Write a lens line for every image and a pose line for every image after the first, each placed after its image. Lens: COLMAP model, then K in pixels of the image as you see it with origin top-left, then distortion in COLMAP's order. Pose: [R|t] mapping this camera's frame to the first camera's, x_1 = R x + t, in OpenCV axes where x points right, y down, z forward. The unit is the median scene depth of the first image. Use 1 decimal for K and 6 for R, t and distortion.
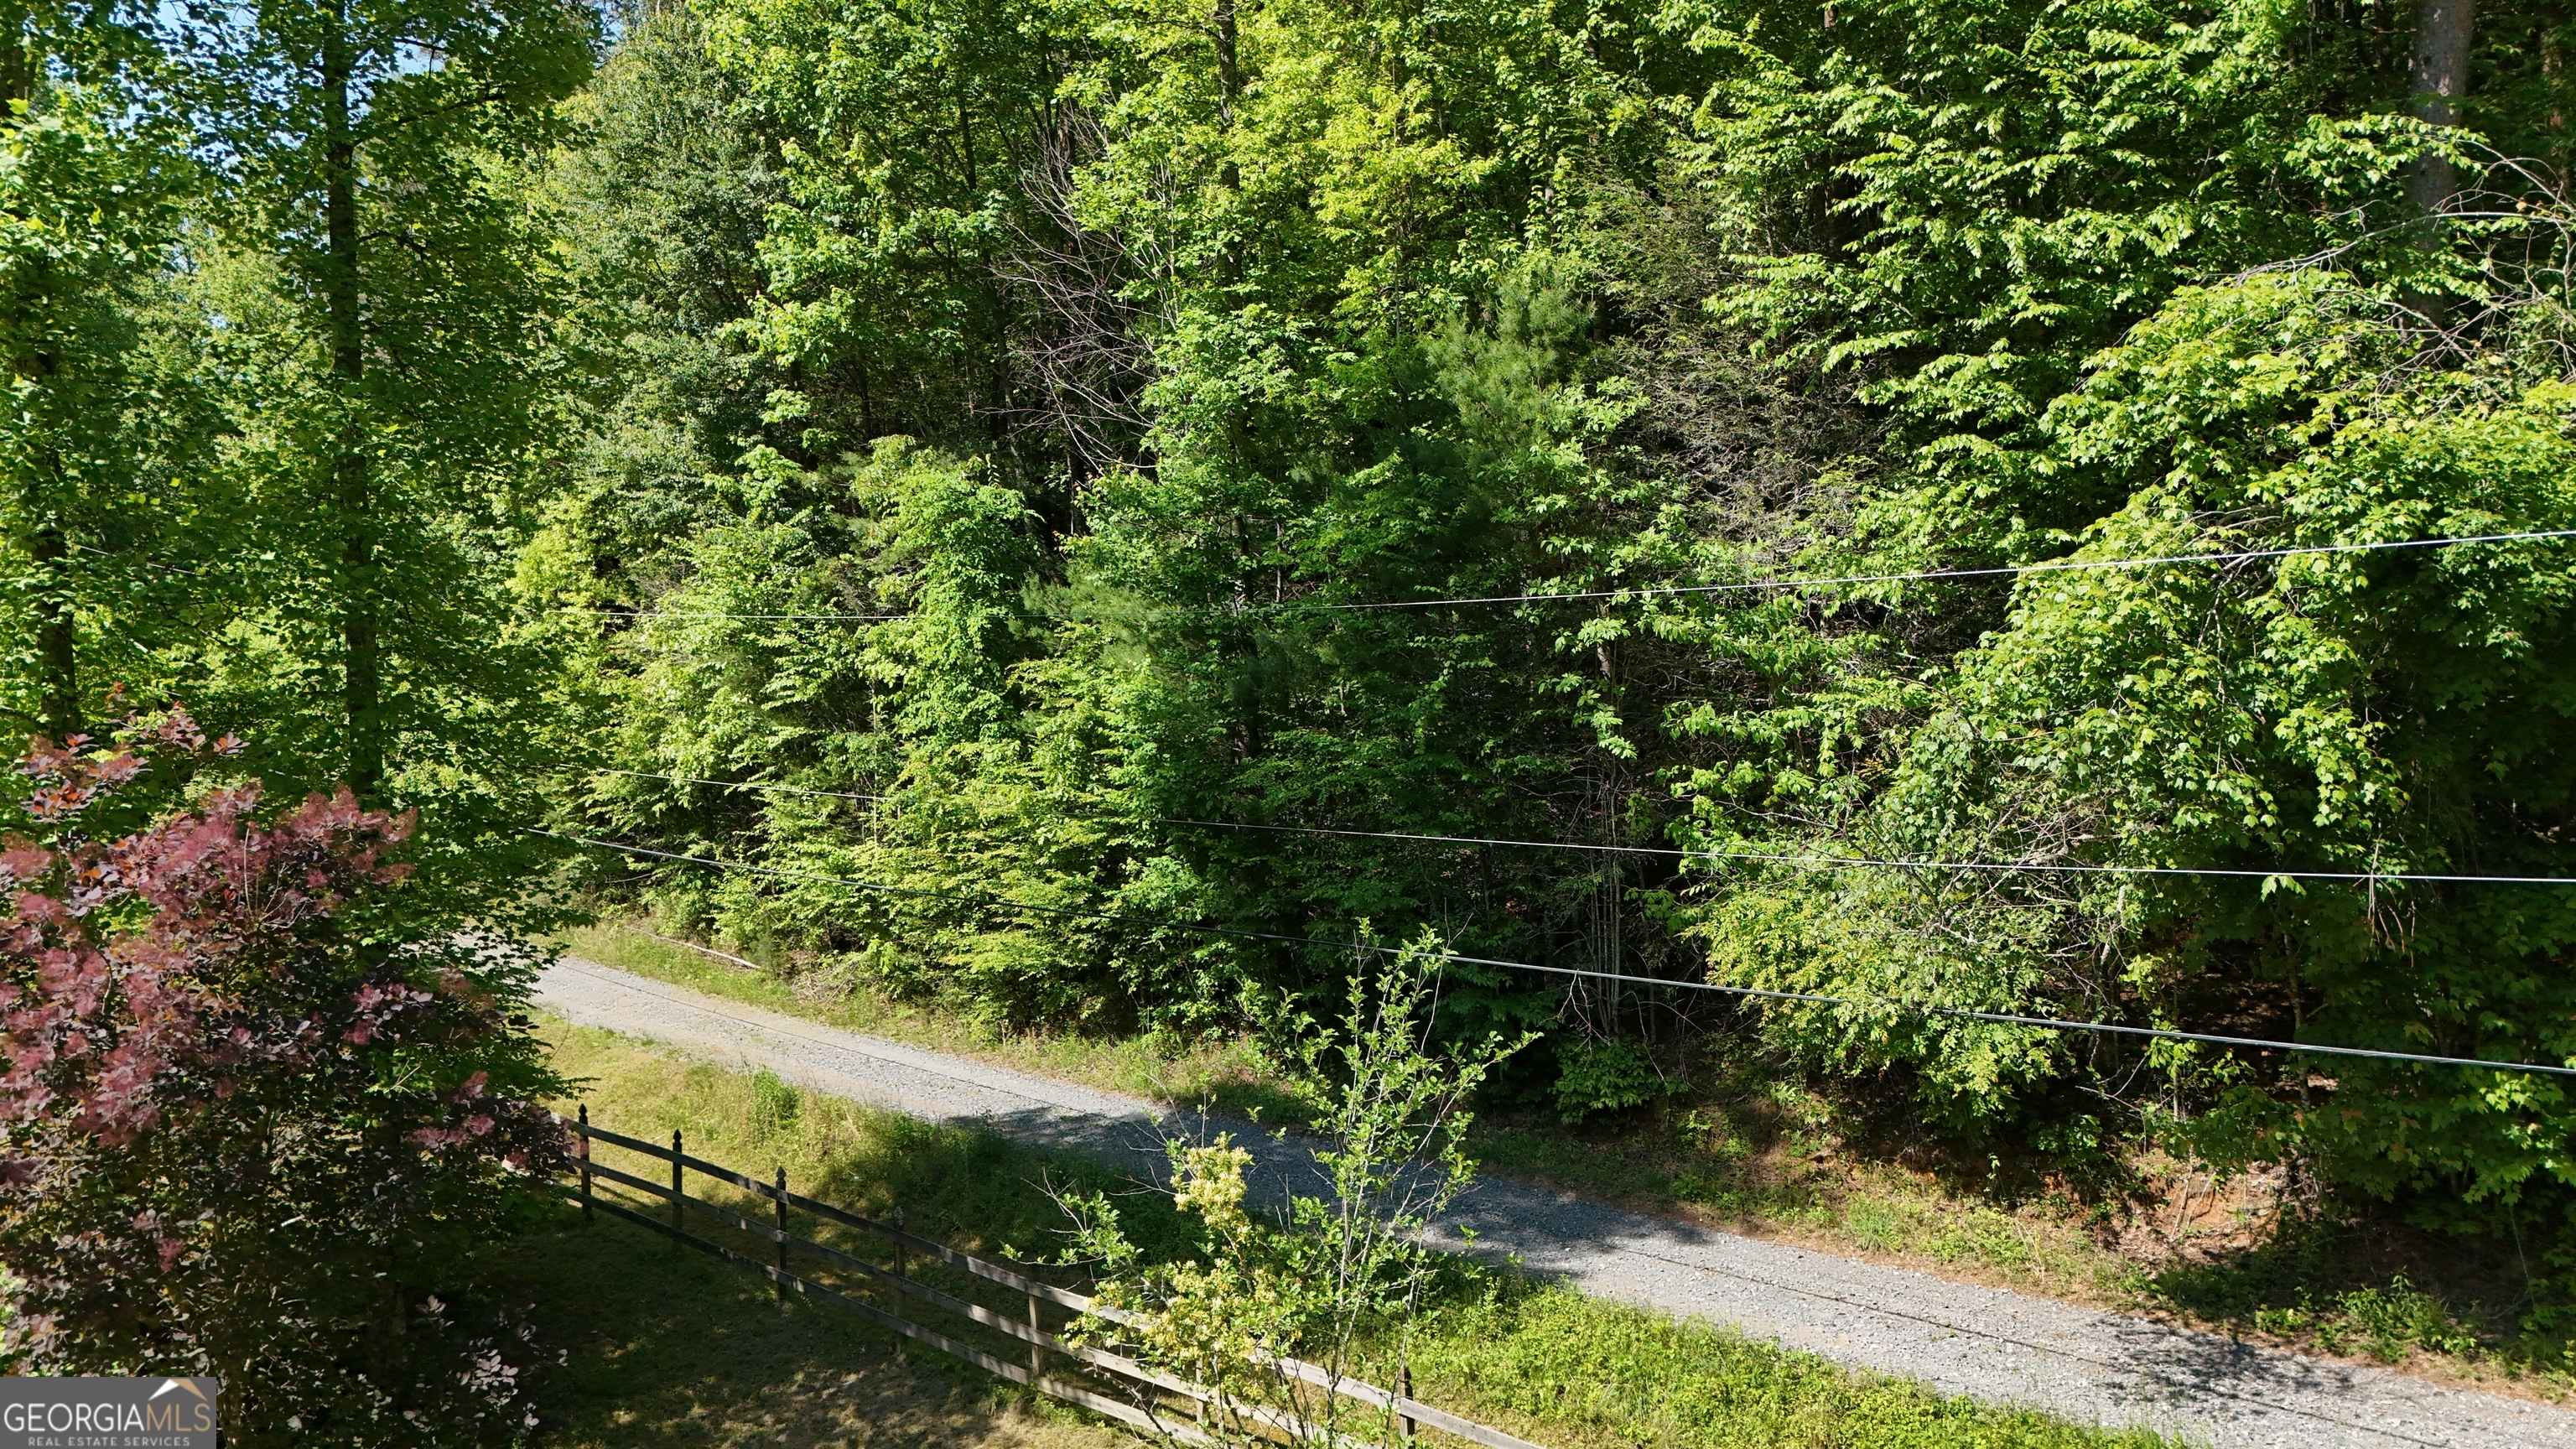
lens RADIAL K [[1883.0, 0, 1286.2], [0, 1883.0, 728.3], [0, 0, 1]] dist [0.062762, -0.036053]
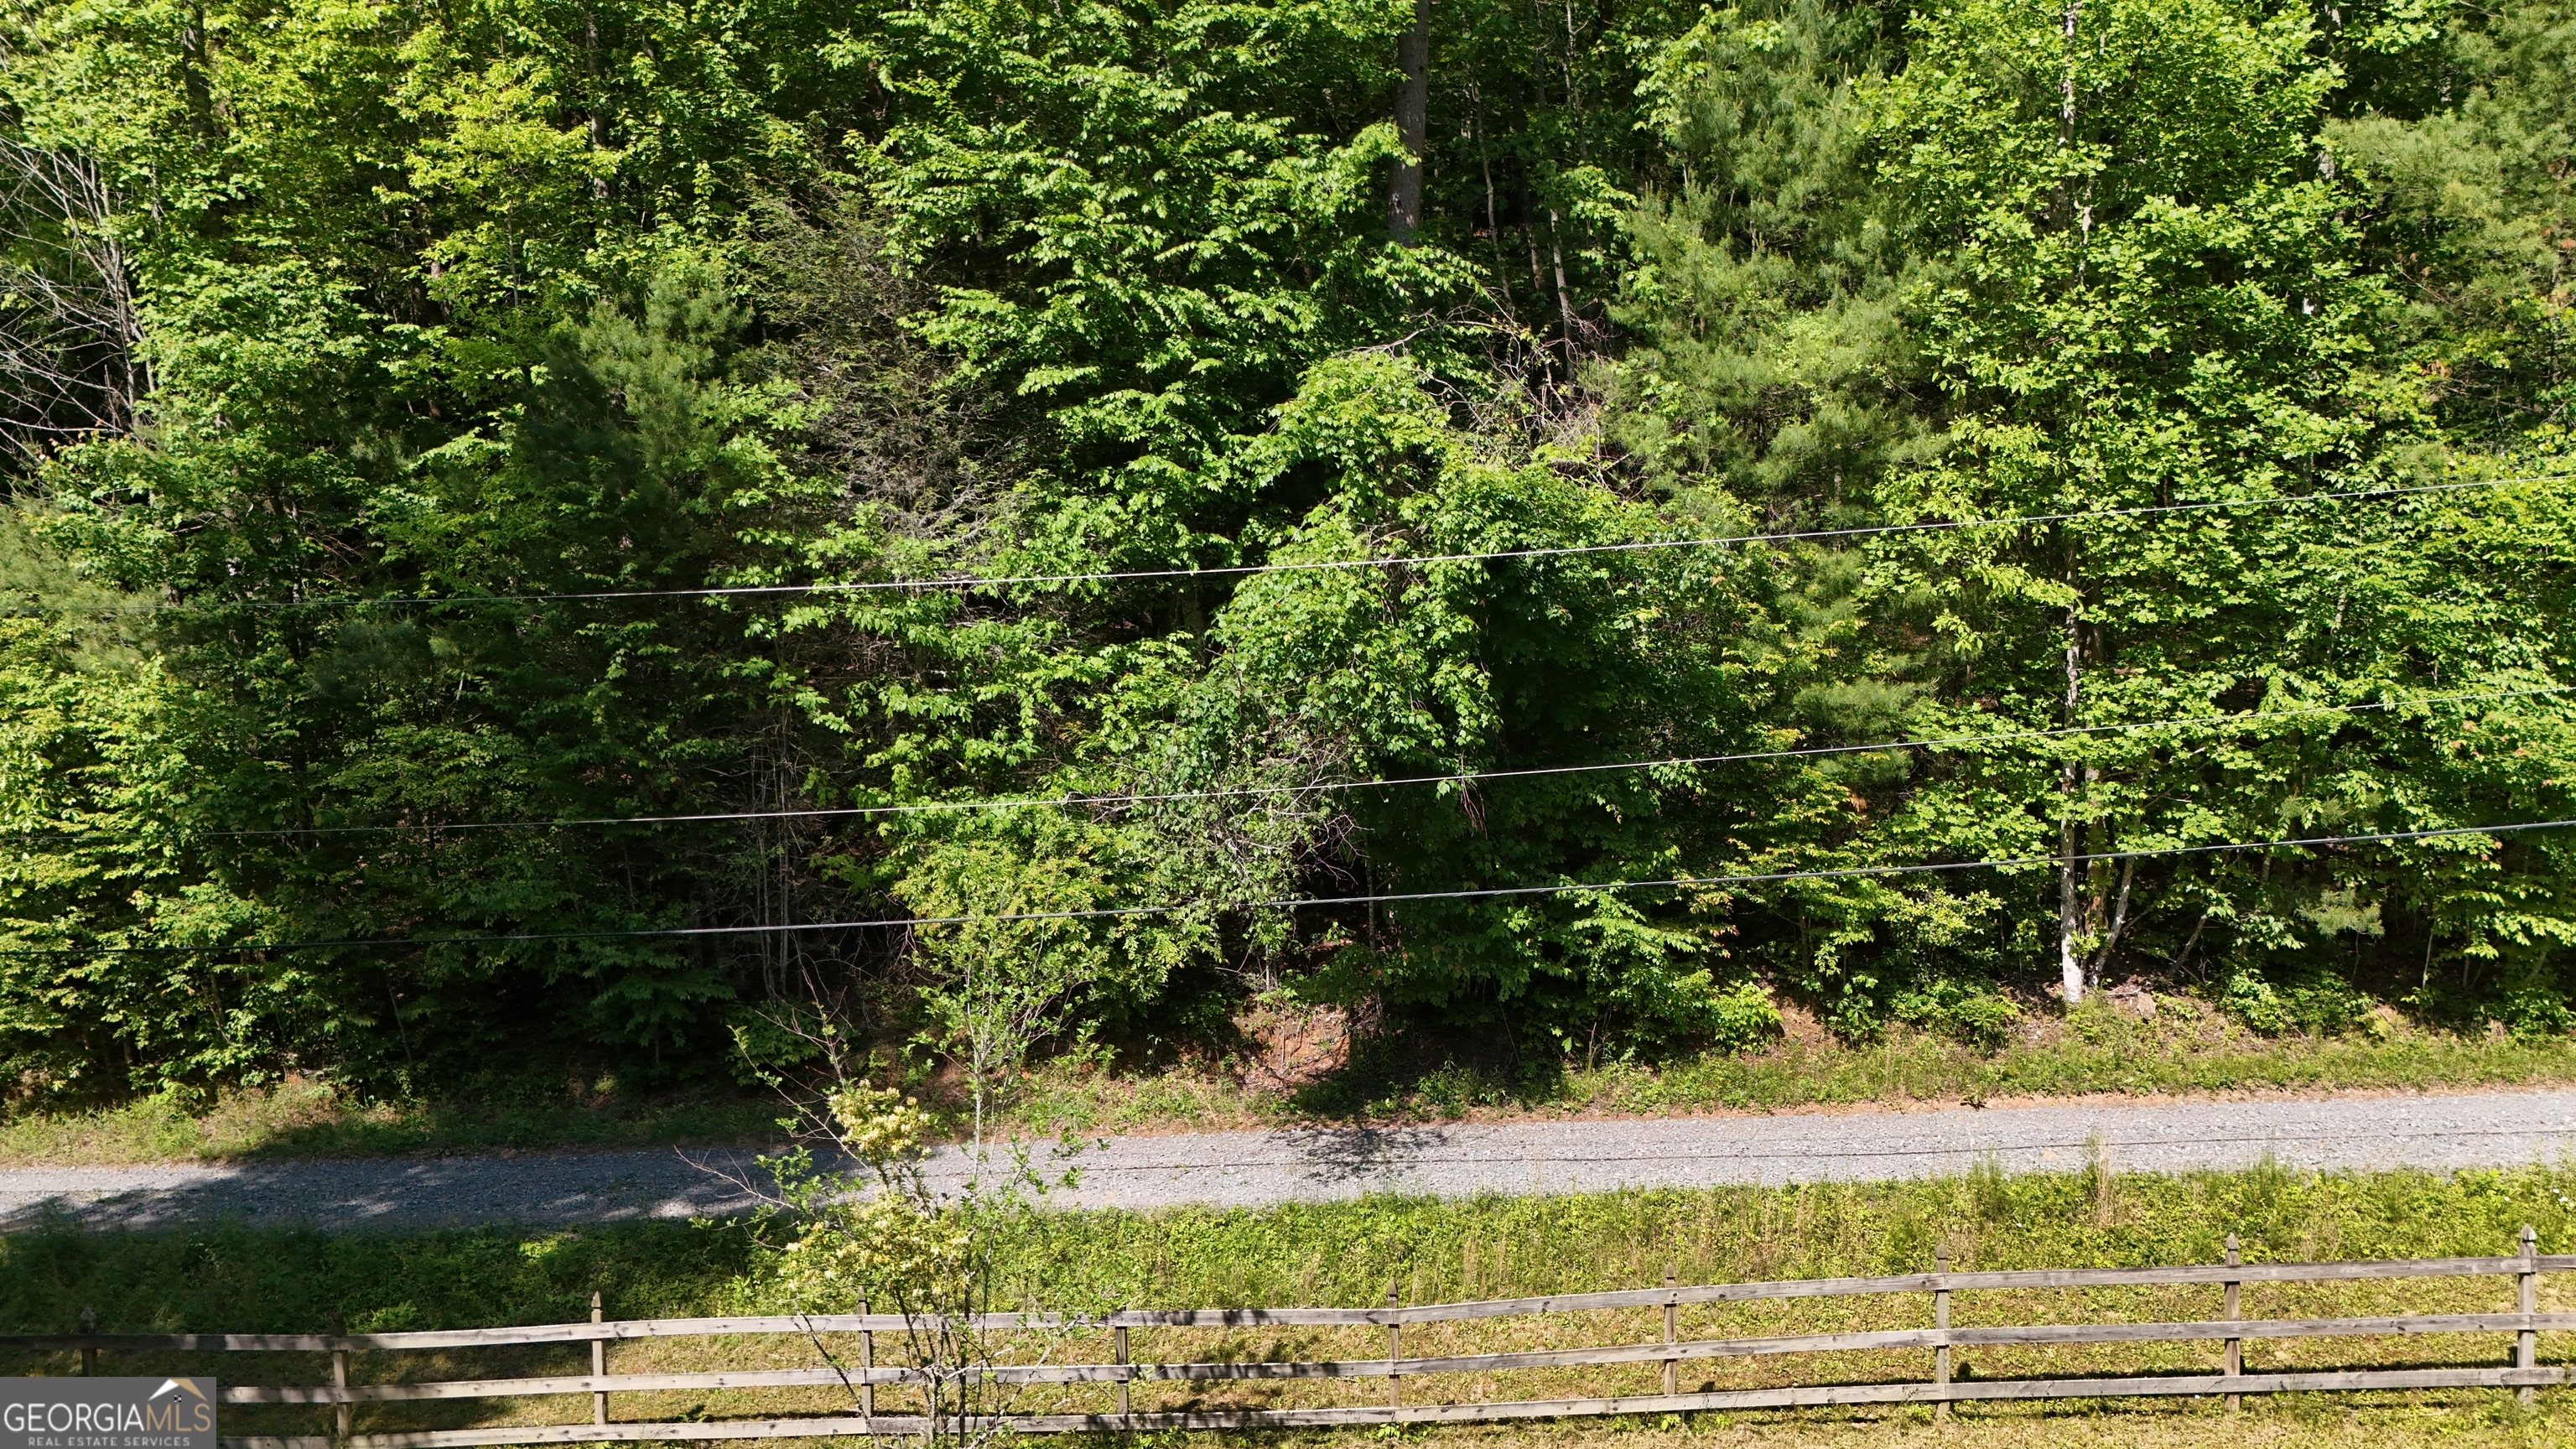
lens RADIAL K [[1883.0, 0, 1294.7], [0, 1883.0, 736.4], [0, 0, 1]] dist [0.062762, -0.036053]
pose [[0.763393, -0.054409, 0.643639, -0.348935], [0.047524, 0.998476, 0.028038, -0.001113], [-0.644184, 0.009184, 0.764816, -0.006115]]
